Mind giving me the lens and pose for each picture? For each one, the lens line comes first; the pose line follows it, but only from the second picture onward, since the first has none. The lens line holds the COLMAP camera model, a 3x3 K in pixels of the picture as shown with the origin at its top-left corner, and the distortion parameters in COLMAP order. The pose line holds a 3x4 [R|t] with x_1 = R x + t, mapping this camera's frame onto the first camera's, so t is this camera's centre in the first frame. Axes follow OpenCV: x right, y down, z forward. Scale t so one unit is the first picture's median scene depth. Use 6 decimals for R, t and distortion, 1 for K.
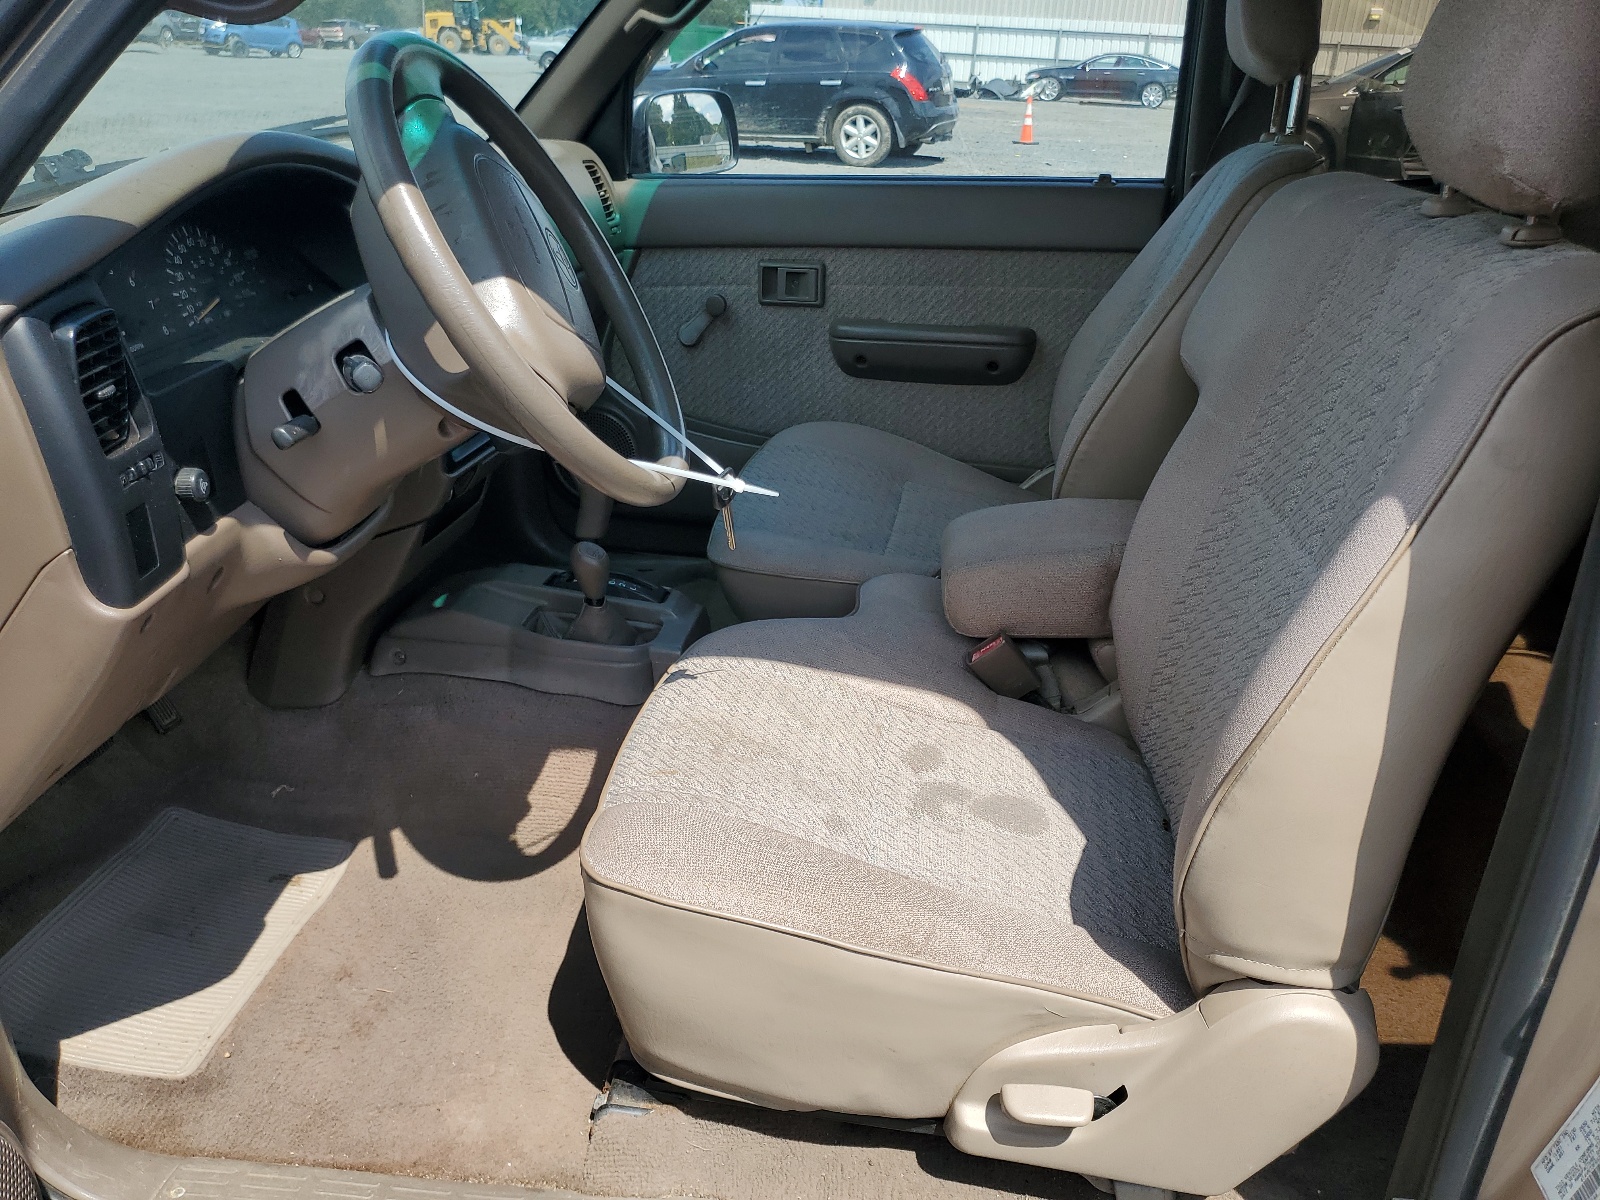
lens RADIAL K [[1292.2, 0, 800.0], [0, 1292.2, 600.0], [0, 0, 1]] dist [-0.006294, -0.002325]
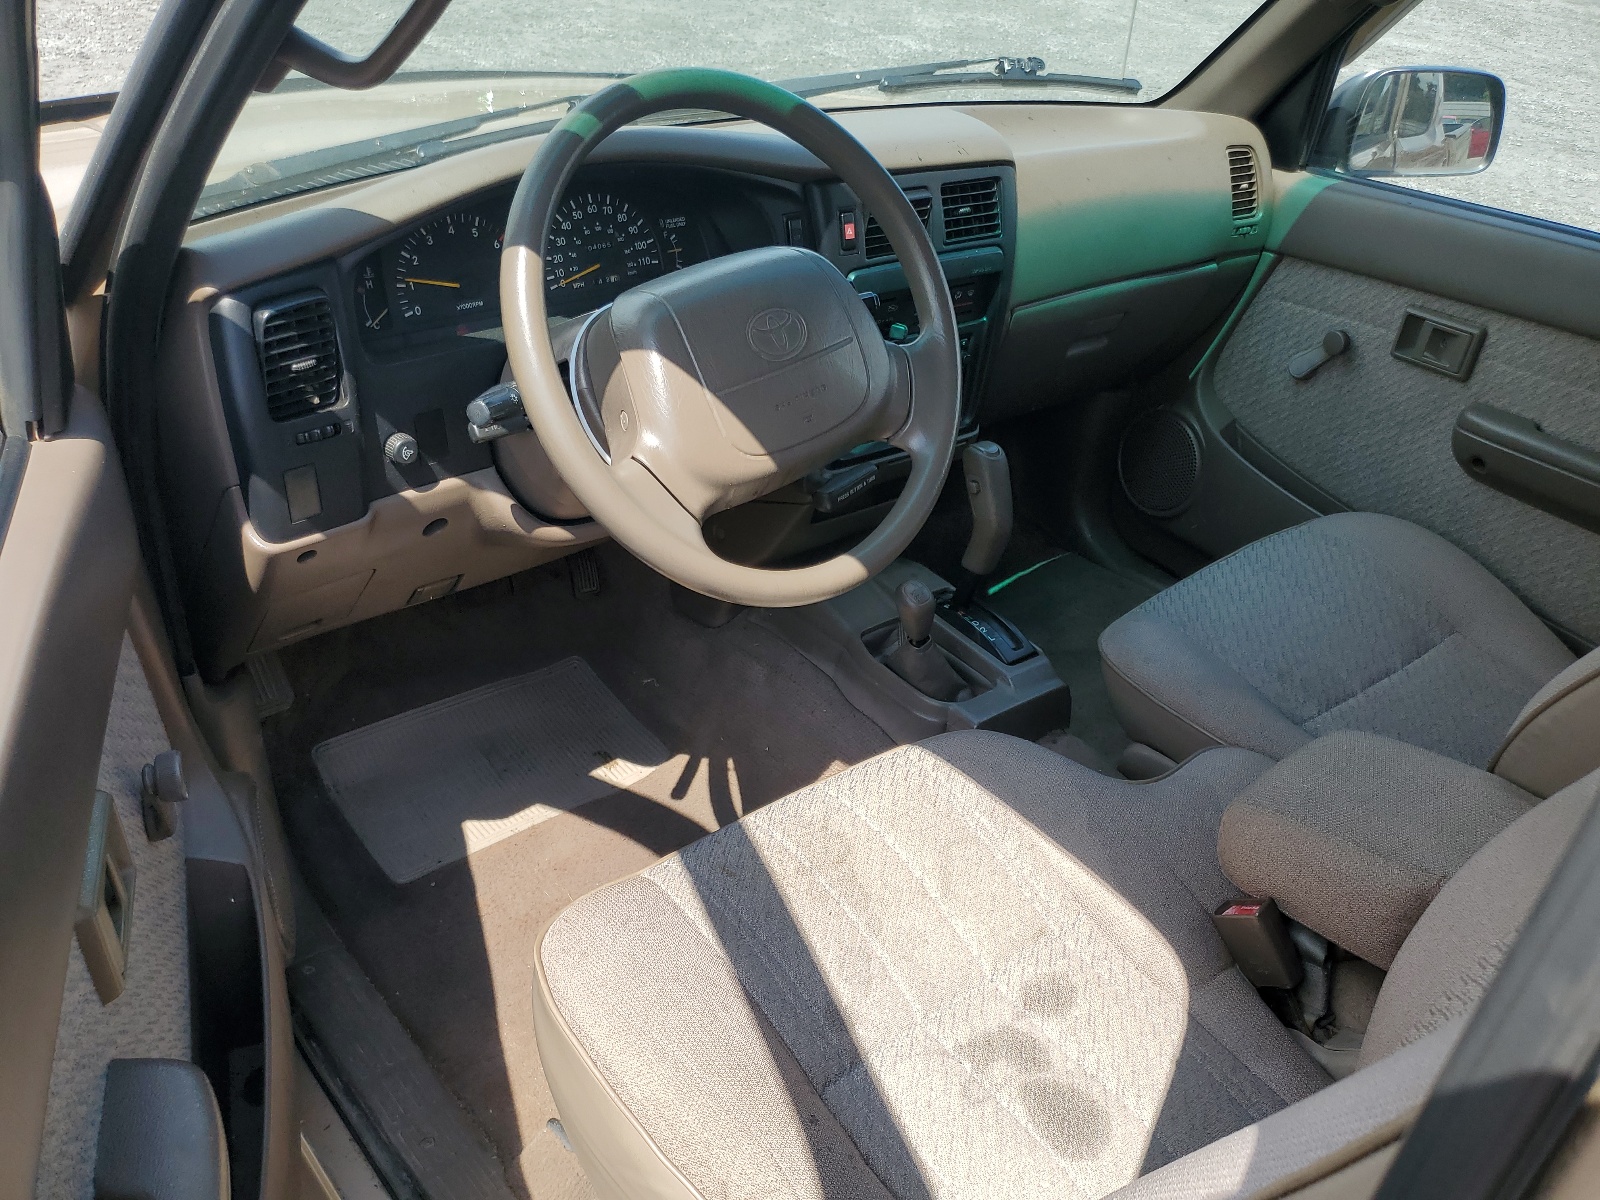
lens RADIAL K [[1292.2, 0, 800.0], [0, 1292.2, 600.0], [0, 0, 1]] dist [-0.006294, -0.002325]
pose [[0.736875, 0.383950, -0.556415, 0.208439], [-0.321319, 0.923068, 0.211425, -0.141153], [0.594785, 0.022993, 0.803556, 0.130982]]
